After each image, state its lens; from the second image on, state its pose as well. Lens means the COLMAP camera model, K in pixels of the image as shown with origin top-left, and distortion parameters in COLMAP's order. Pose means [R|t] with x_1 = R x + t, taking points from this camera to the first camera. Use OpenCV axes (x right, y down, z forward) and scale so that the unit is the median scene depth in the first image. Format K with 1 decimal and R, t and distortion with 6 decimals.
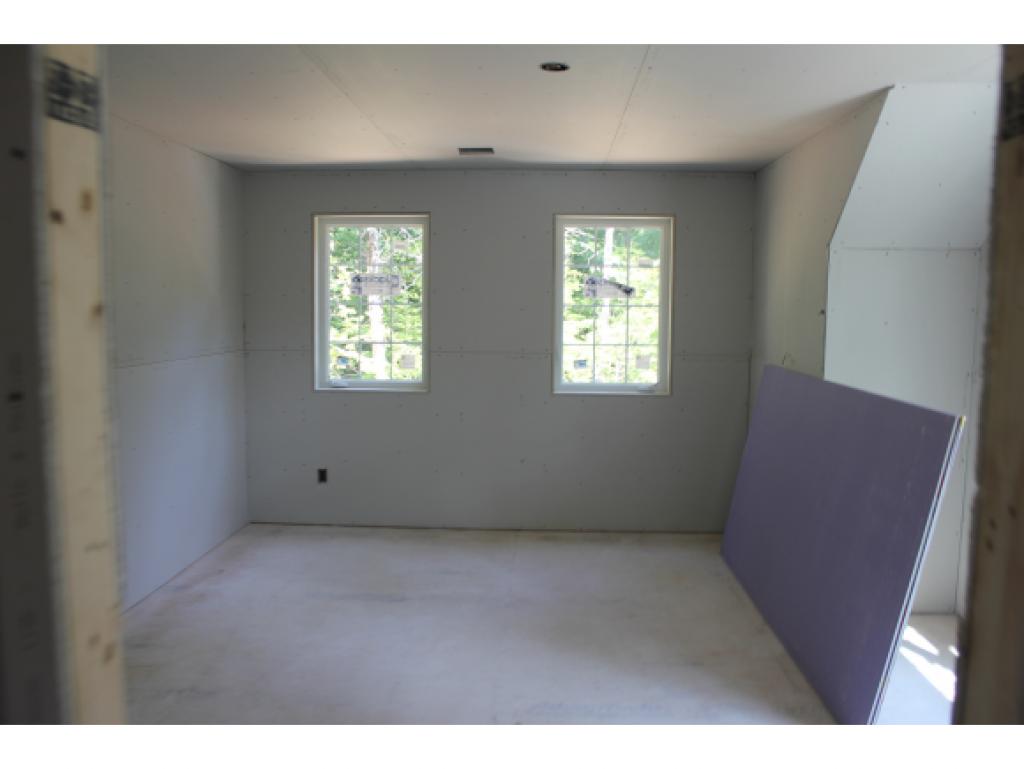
lens RADIAL K [[842.3, 0, 512.0], [0, 842.3, 384.5], [0, 0, 1]] dist [-0.185937, 0.261672]
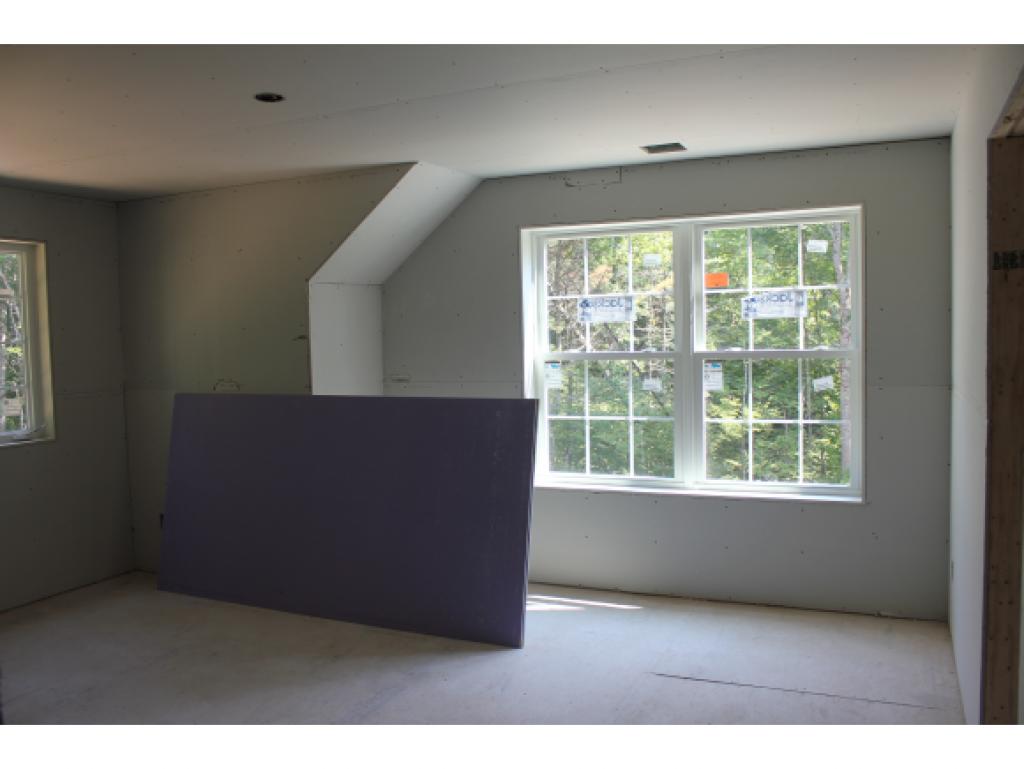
lens RADIAL K [[842.3, 0, 512.0], [0, 842.3, 384.5], [0, 0, 1]] dist [-0.185937, 0.261672]
pose [[0.429177, -0.071627, 0.900376, -0.554856], [0.109445, 0.993629, 0.026877, -0.022422], [-0.896565, 0.087007, 0.434282, 0.244881]]
